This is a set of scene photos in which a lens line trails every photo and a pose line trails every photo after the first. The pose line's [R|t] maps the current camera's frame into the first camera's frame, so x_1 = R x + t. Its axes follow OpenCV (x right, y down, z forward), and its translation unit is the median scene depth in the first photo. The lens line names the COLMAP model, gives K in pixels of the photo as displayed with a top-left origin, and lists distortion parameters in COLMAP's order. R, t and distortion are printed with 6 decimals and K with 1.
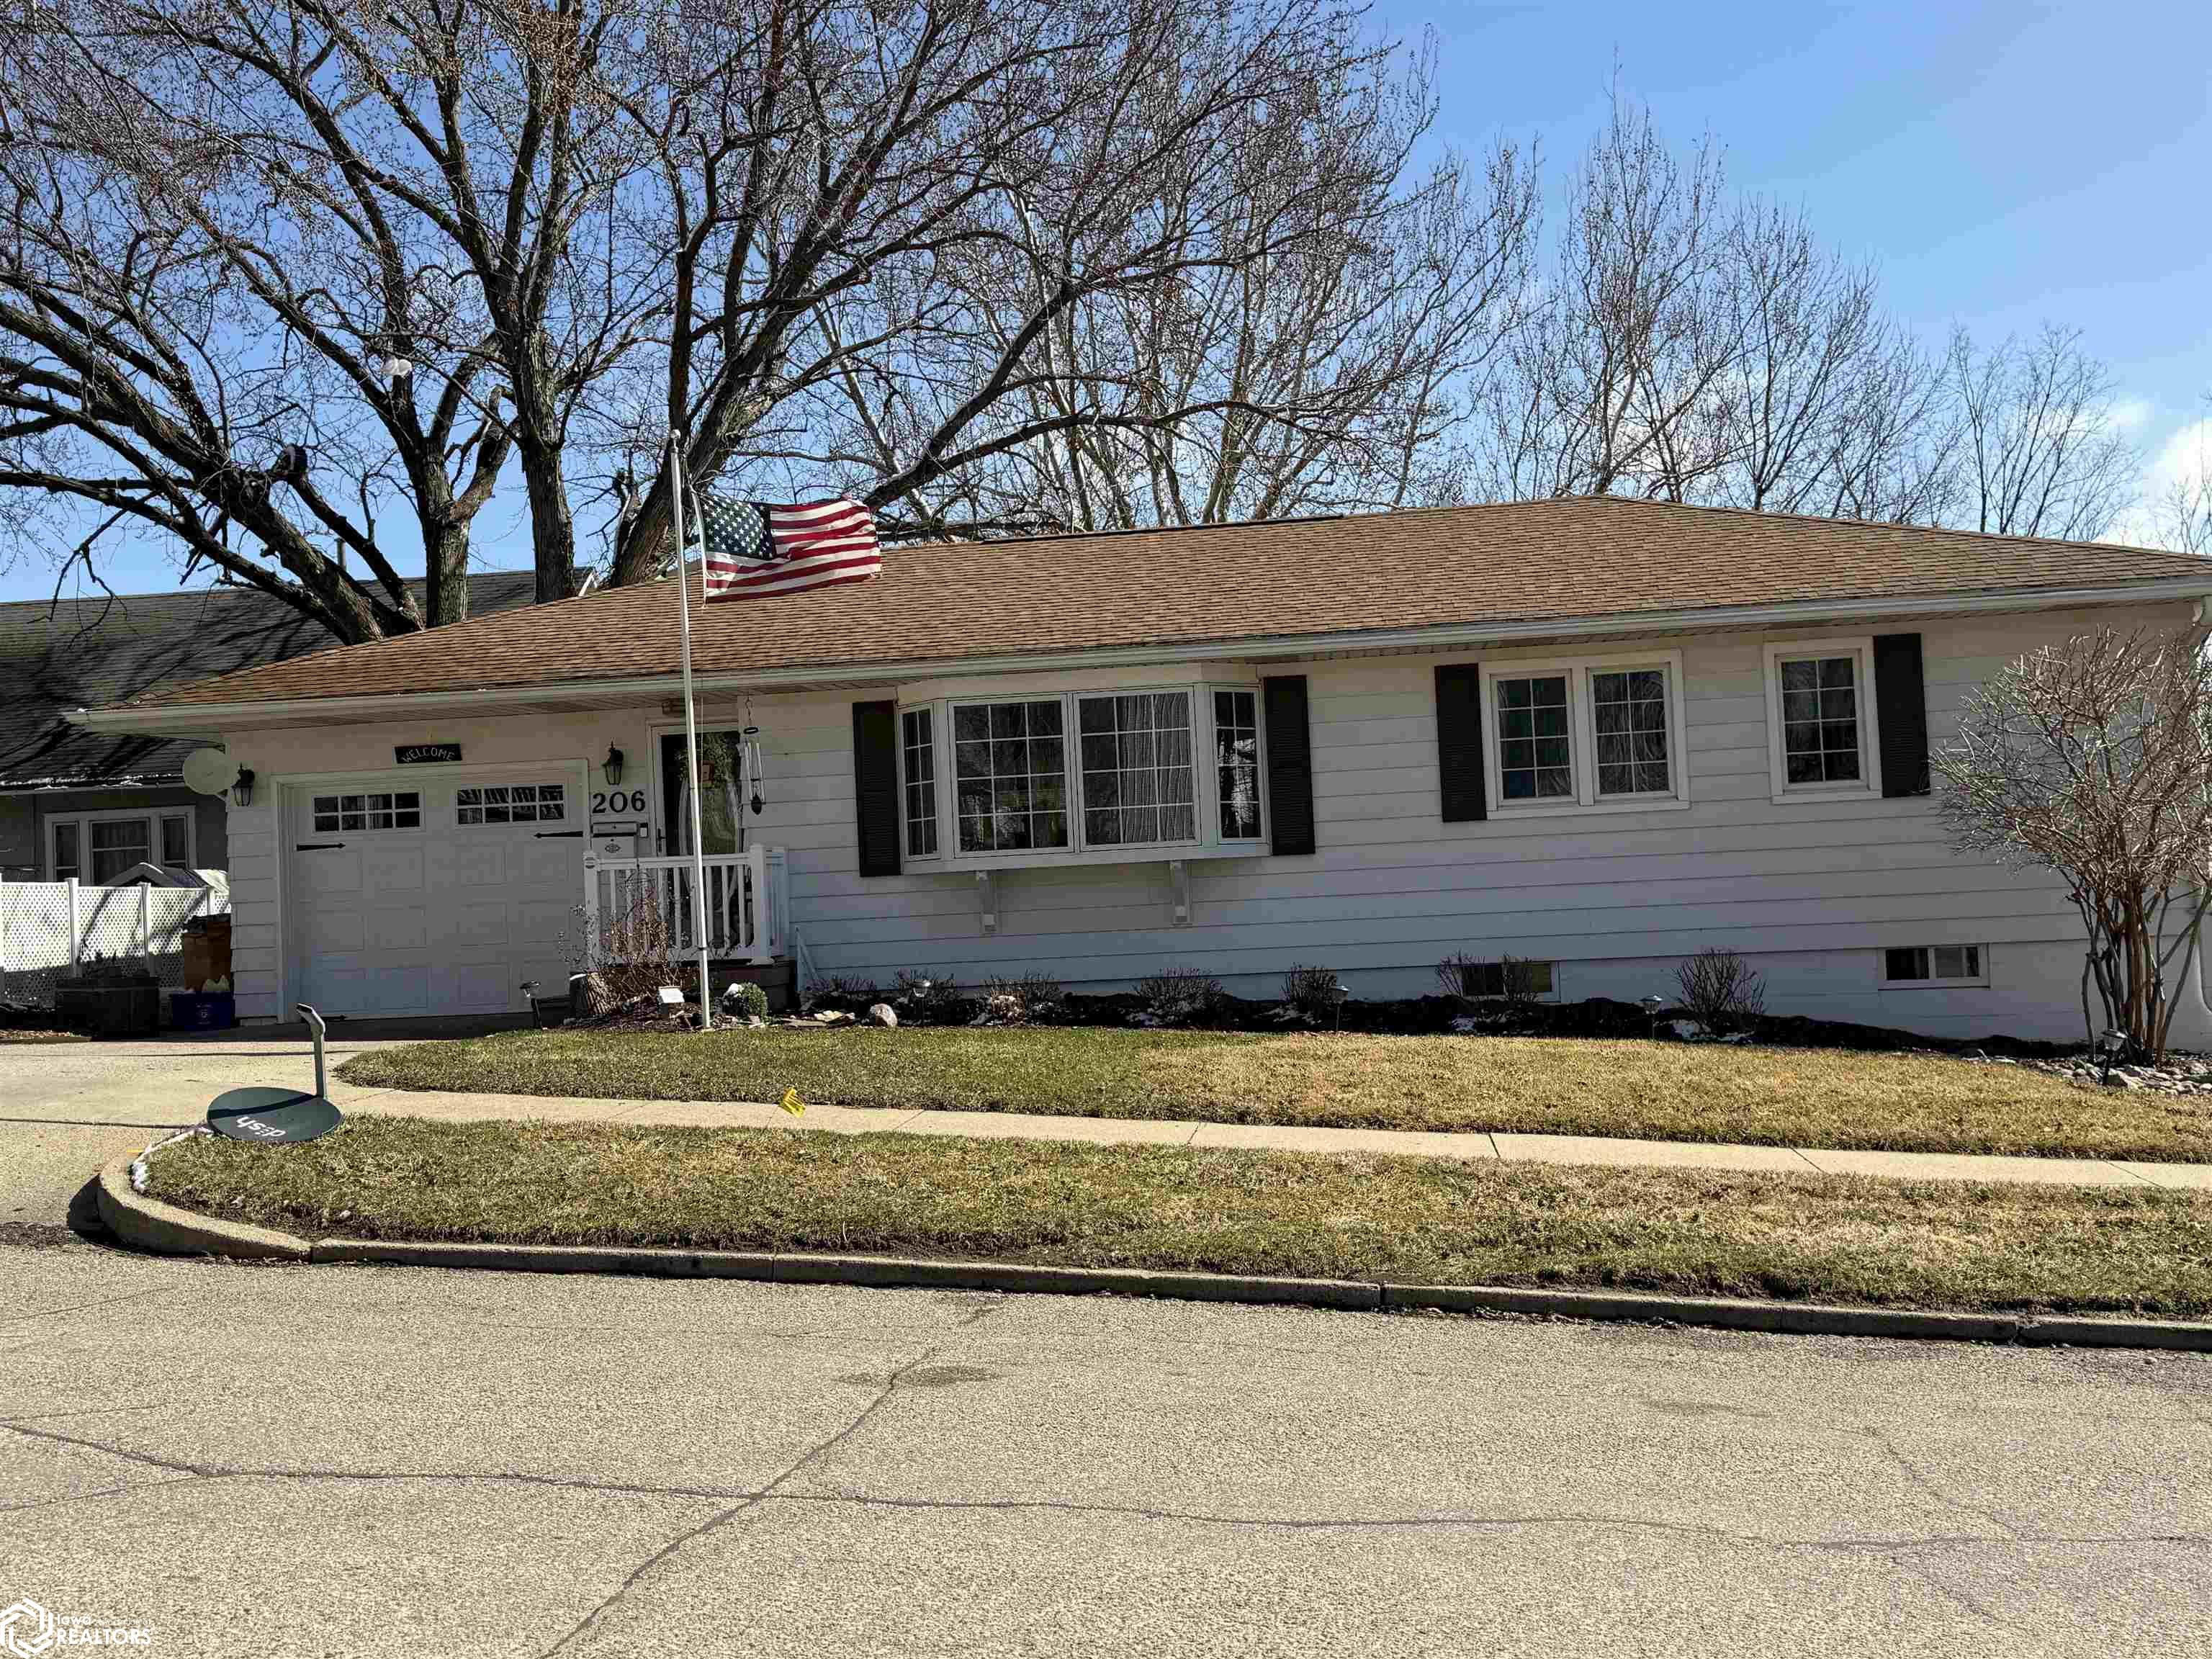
lens RADIAL K [[2213.4, 0, 1116.4], [0, 2213.4, 840.9], [0, 0, 1]] dist [0.083424, 0.000000]
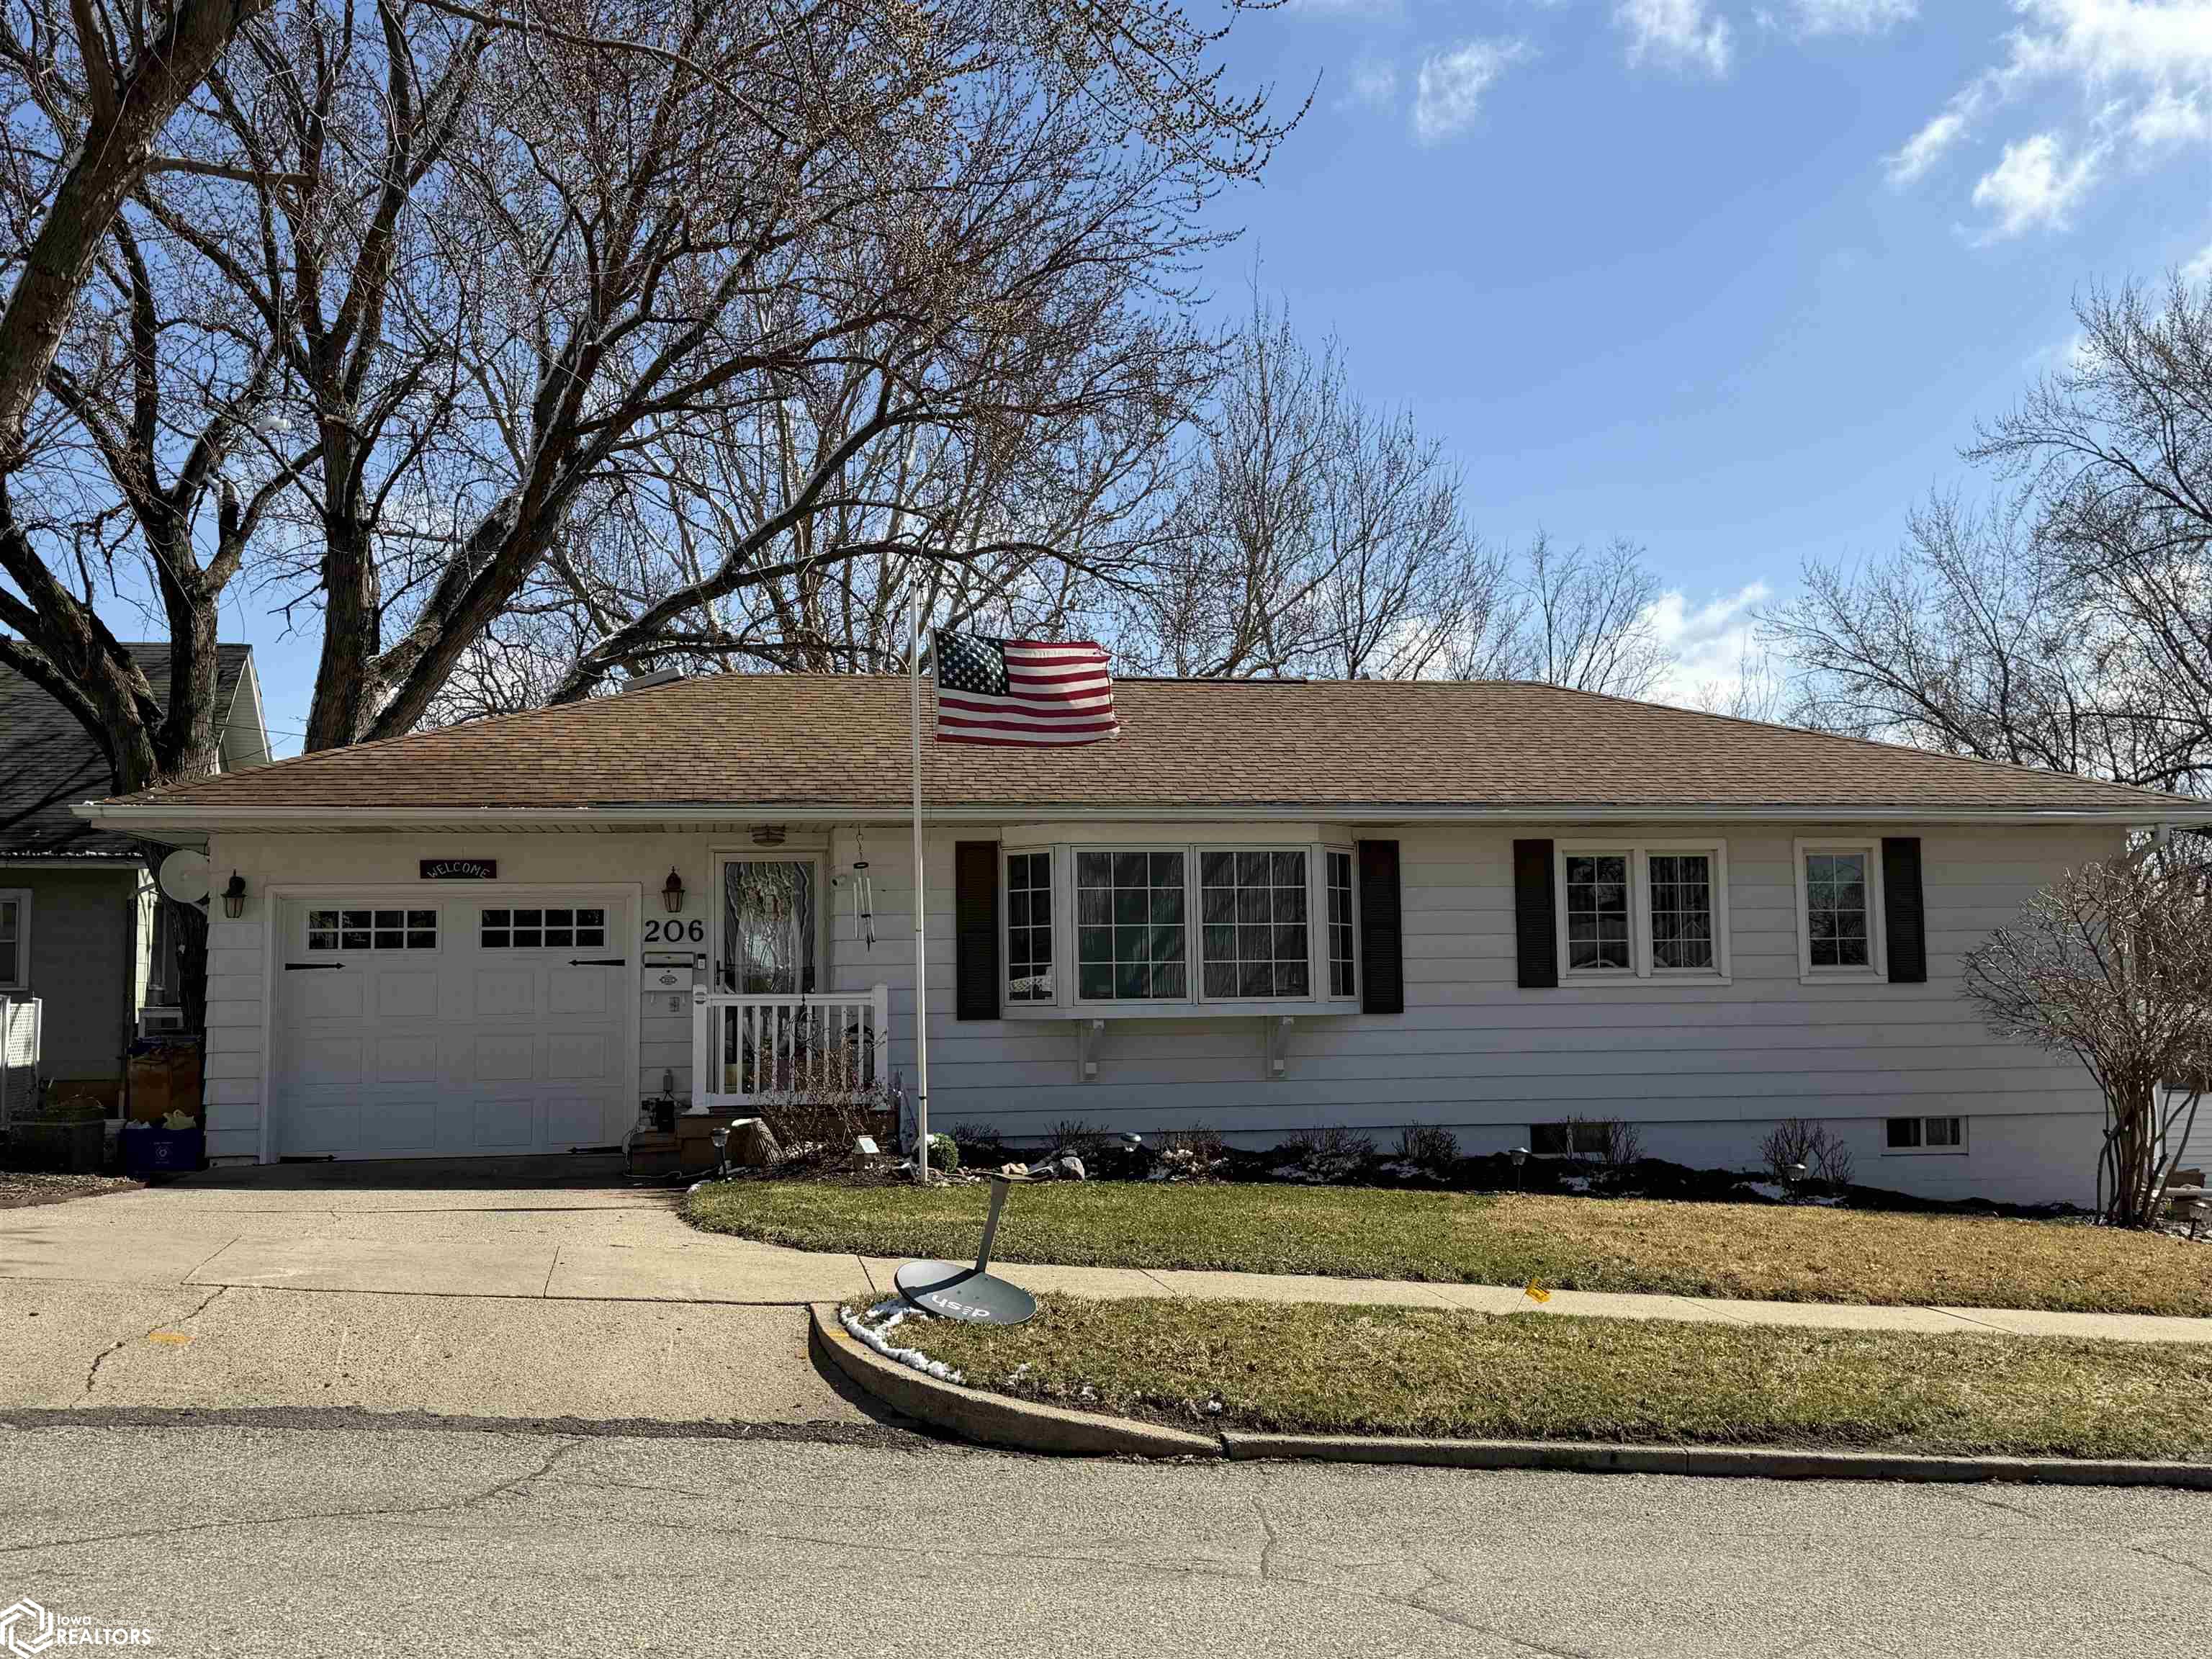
lens RADIAL K [[2213.4, 0, 1116.0], [0, 2213.4, 811.5], [0, 0, 1]] dist [0.083424, 0.000000]
pose [[0.950483, 0.060041, 0.304922, -0.362873], [-0.040318, 0.996691, -0.070578, -0.009710], [-0.308150, 0.054789, 0.949759, 0.049112]]
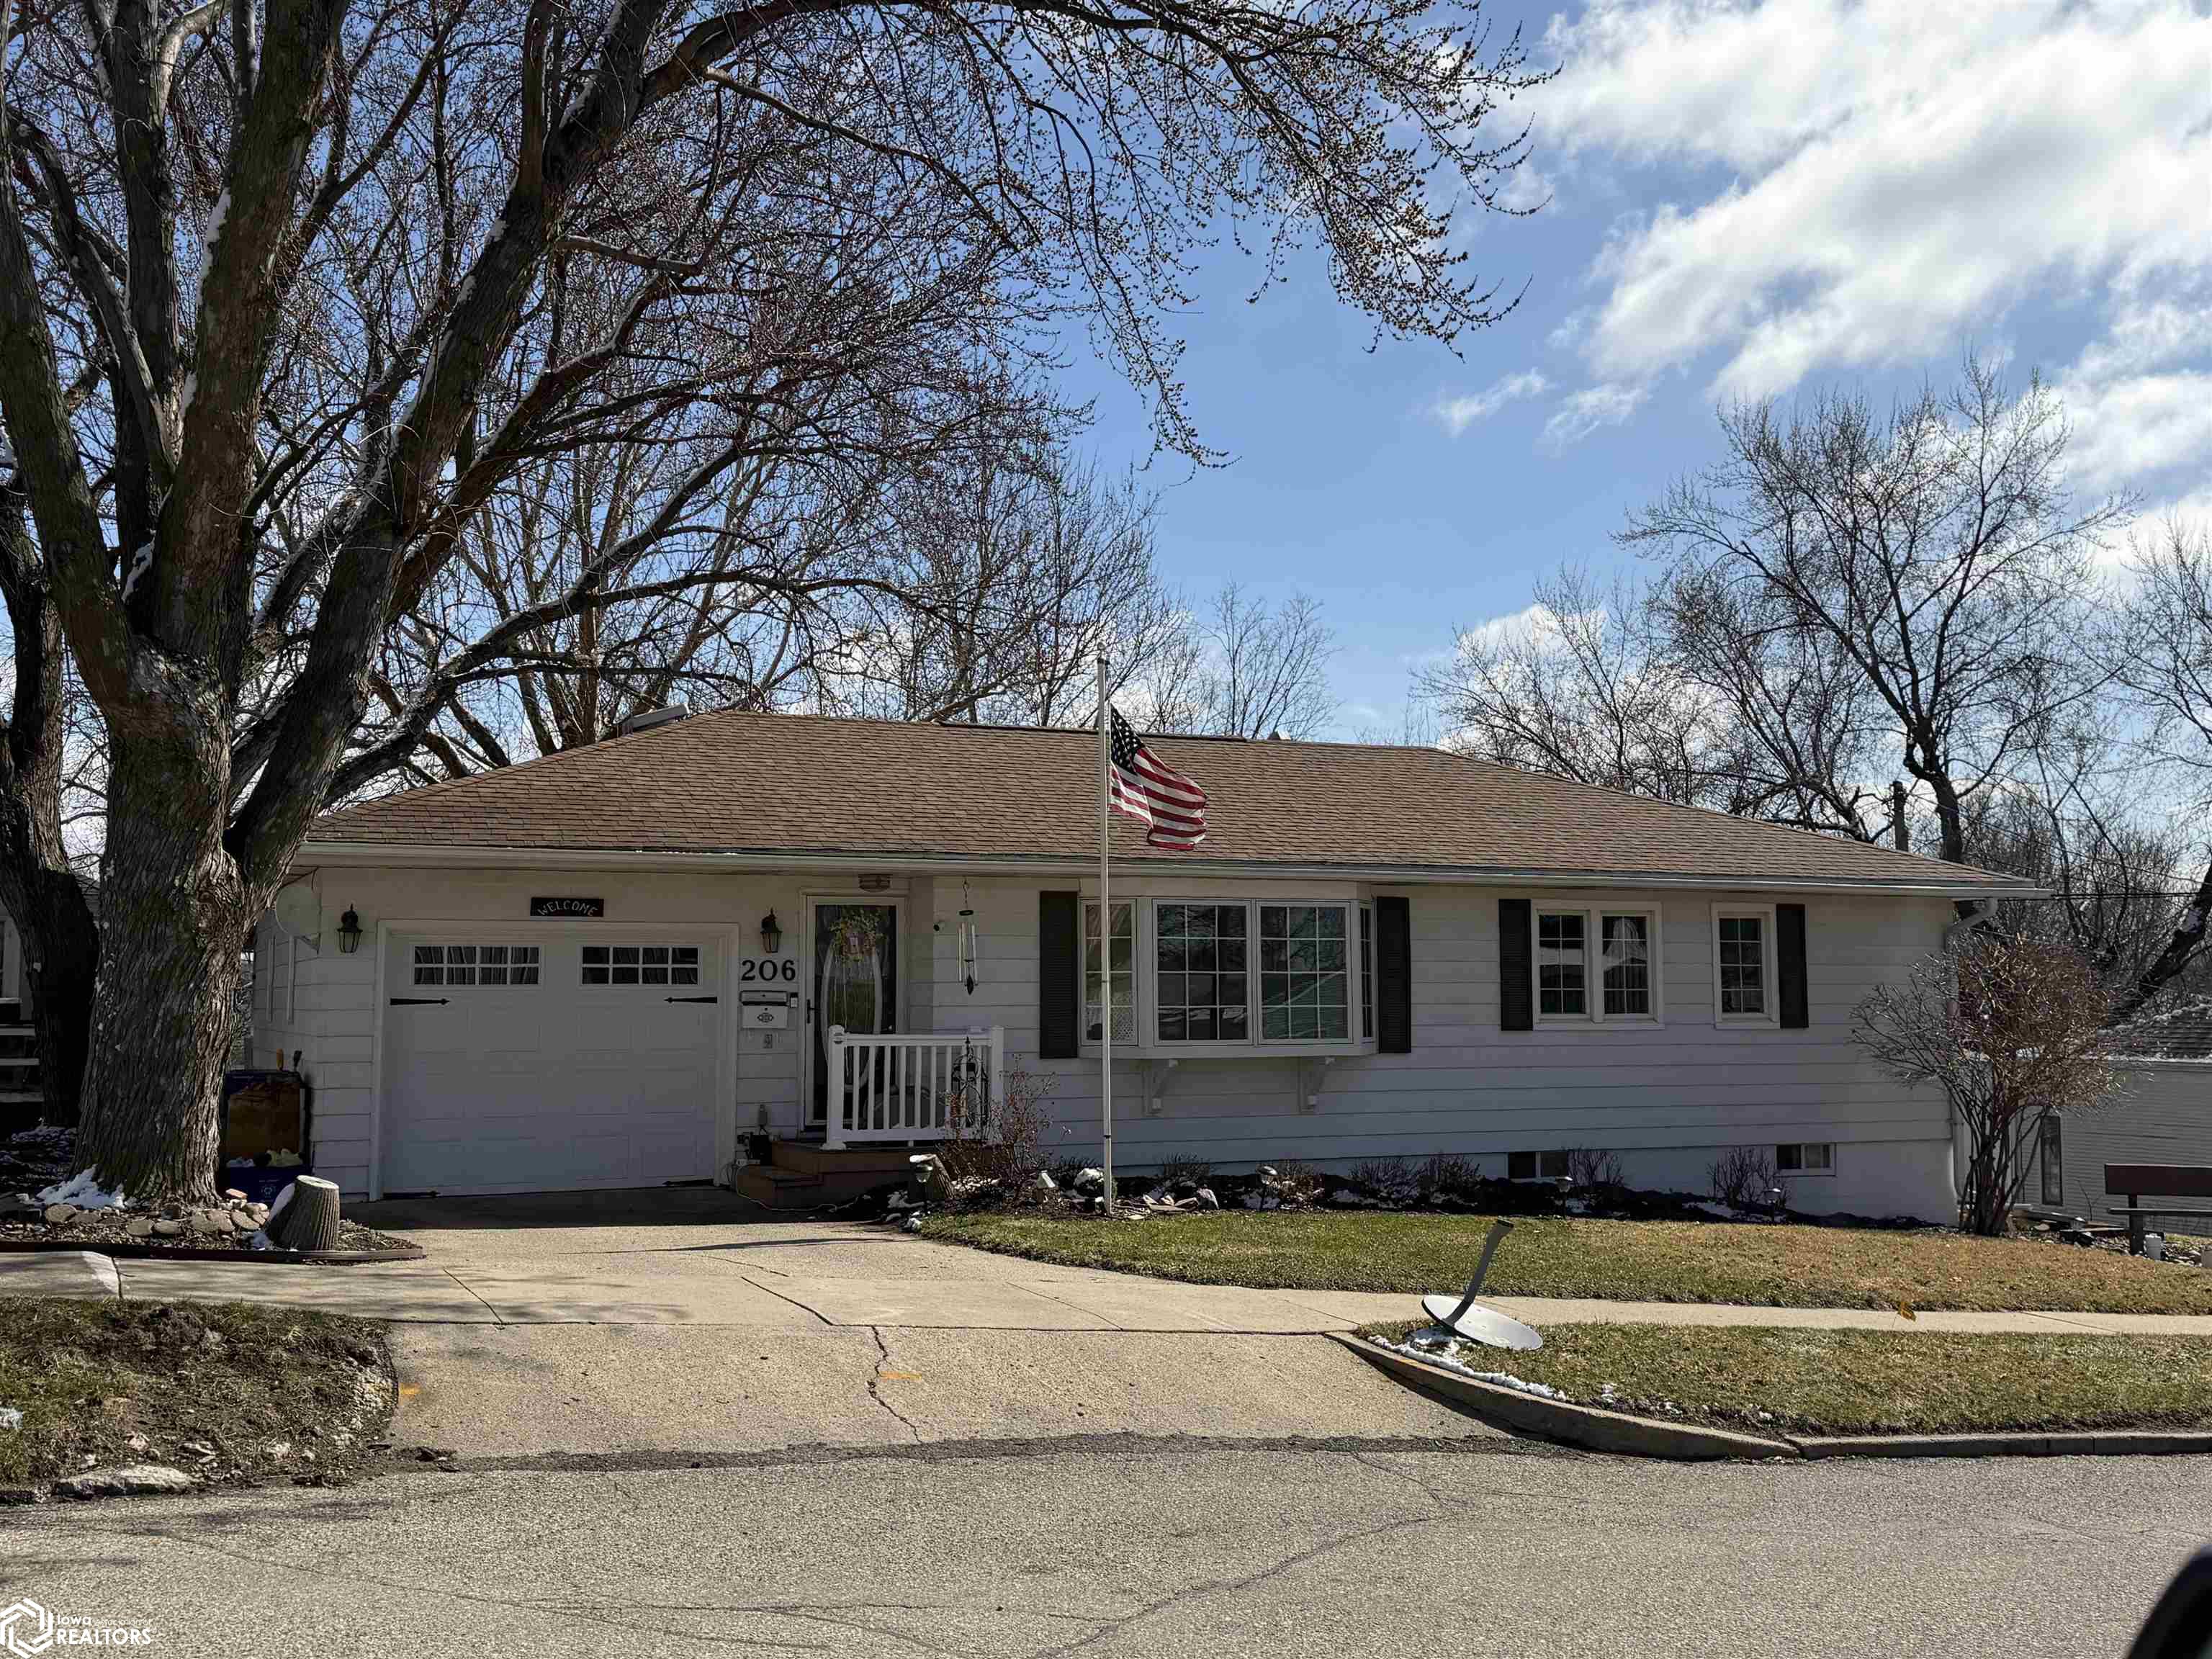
lens RADIAL K [[2213.4, 0, 1122.5], [0, 2213.4, 832.8], [0, 0, 1]] dist [0.083424, 0.000000]
pose [[0.843886, 0.085189, 0.529716, -0.662562], [-0.054357, 0.995809, -0.073550, -0.015548], [-0.533762, 0.033274, 0.844980, 0.100690]]
